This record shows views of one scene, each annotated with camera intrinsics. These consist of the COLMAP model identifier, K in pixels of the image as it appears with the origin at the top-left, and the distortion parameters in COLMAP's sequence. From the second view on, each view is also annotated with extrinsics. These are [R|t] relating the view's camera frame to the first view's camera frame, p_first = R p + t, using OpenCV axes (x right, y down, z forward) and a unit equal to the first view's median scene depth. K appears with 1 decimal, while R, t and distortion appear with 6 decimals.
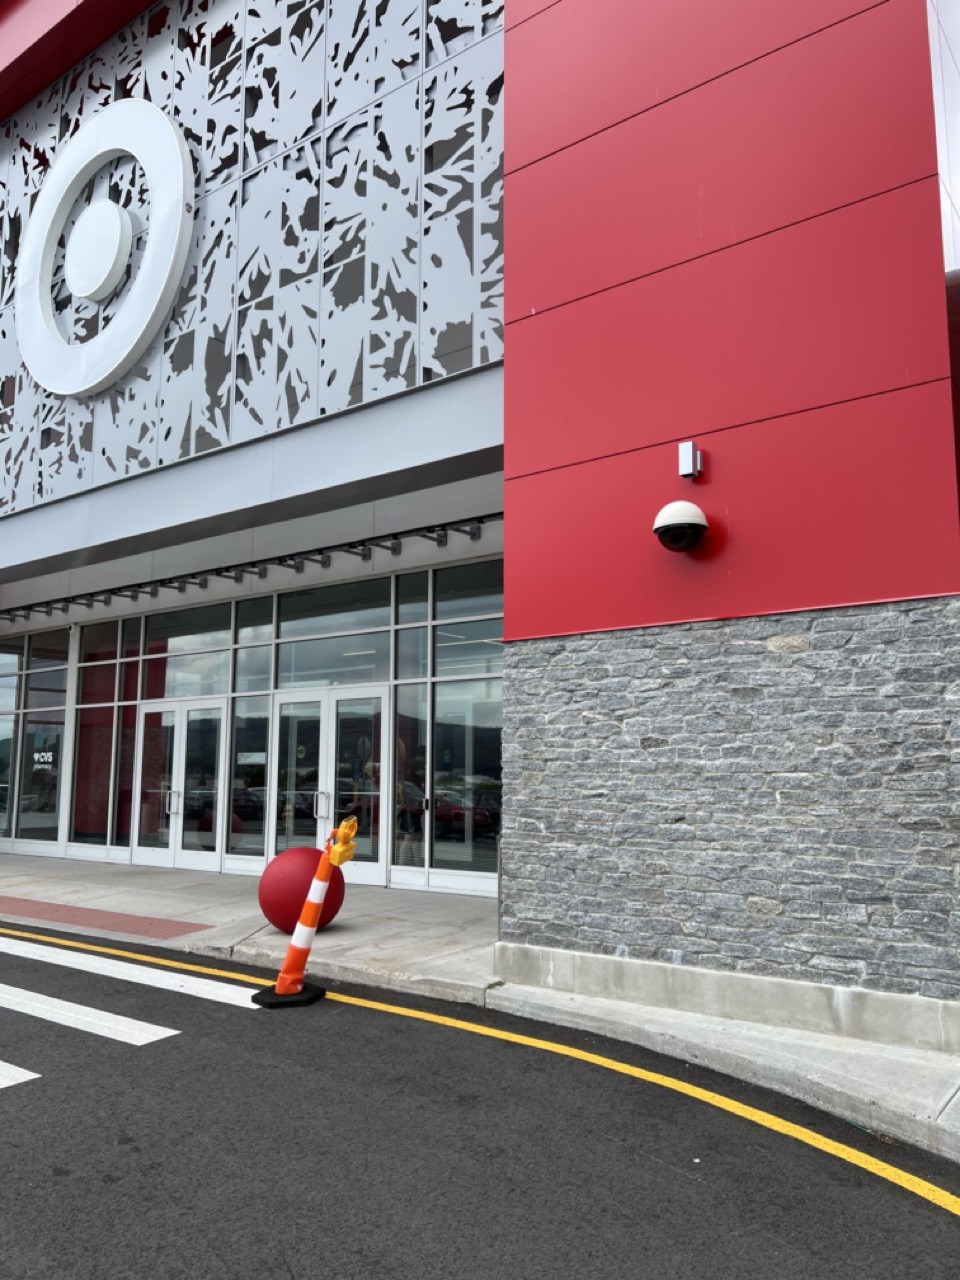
lens RADIAL K [[966.5, 0, 480.0], [0, 966.5, 640.0], [0, 0, 1]] dist [0.055502, -0.007865]
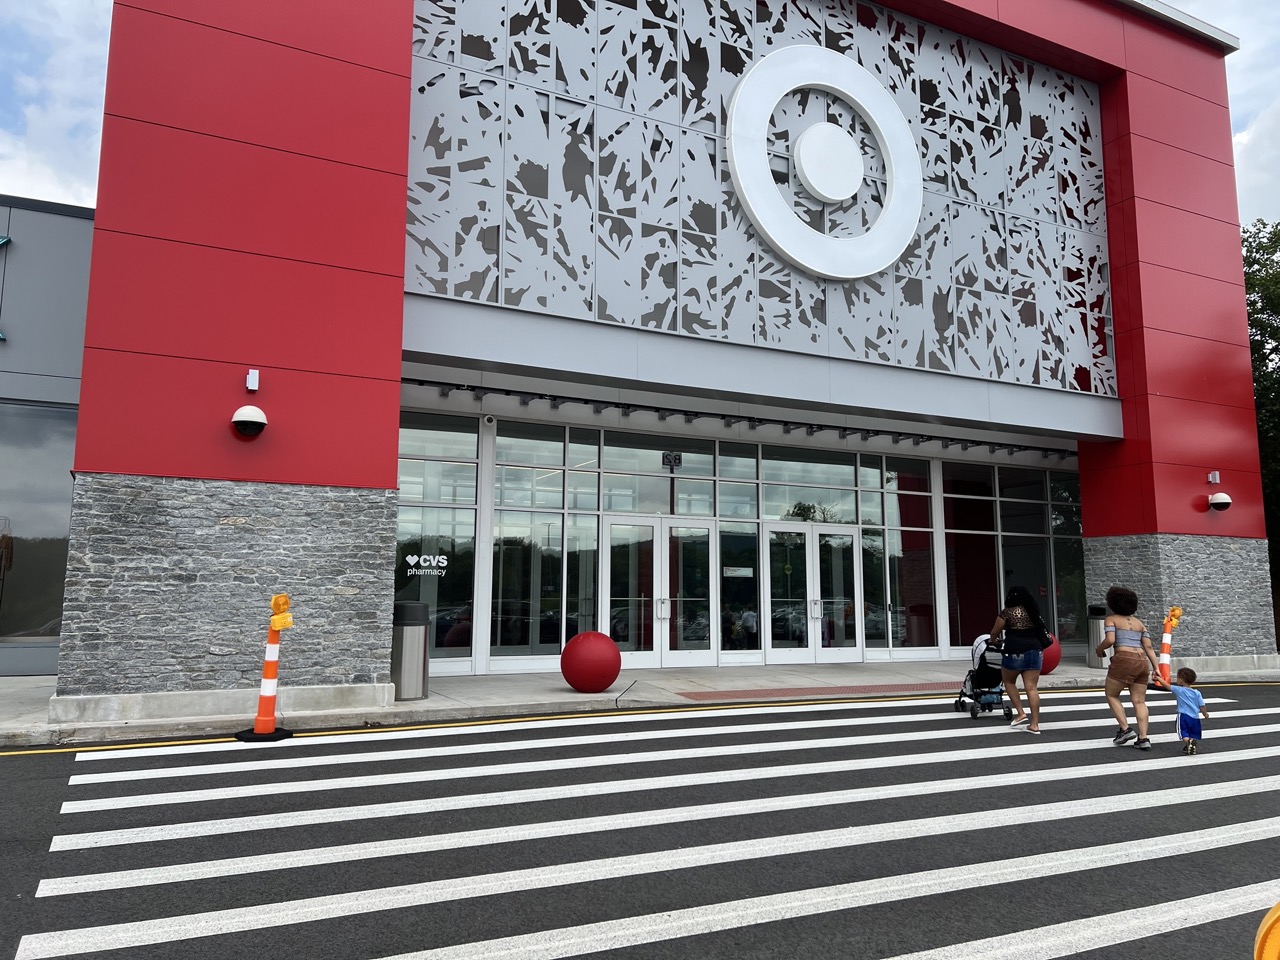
lens RADIAL K [[968.1, 0, 640.0], [0, 968.1, 480.0], [0, 0, 1]] dist [0.050628, 0.001497]
pose [[0.418150, 0.114481, 0.901135, -1.885185], [-0.124443, 0.989893, -0.068012, 0.137389], [-0.899813, -0.083701, 0.428171, 0.793899]]
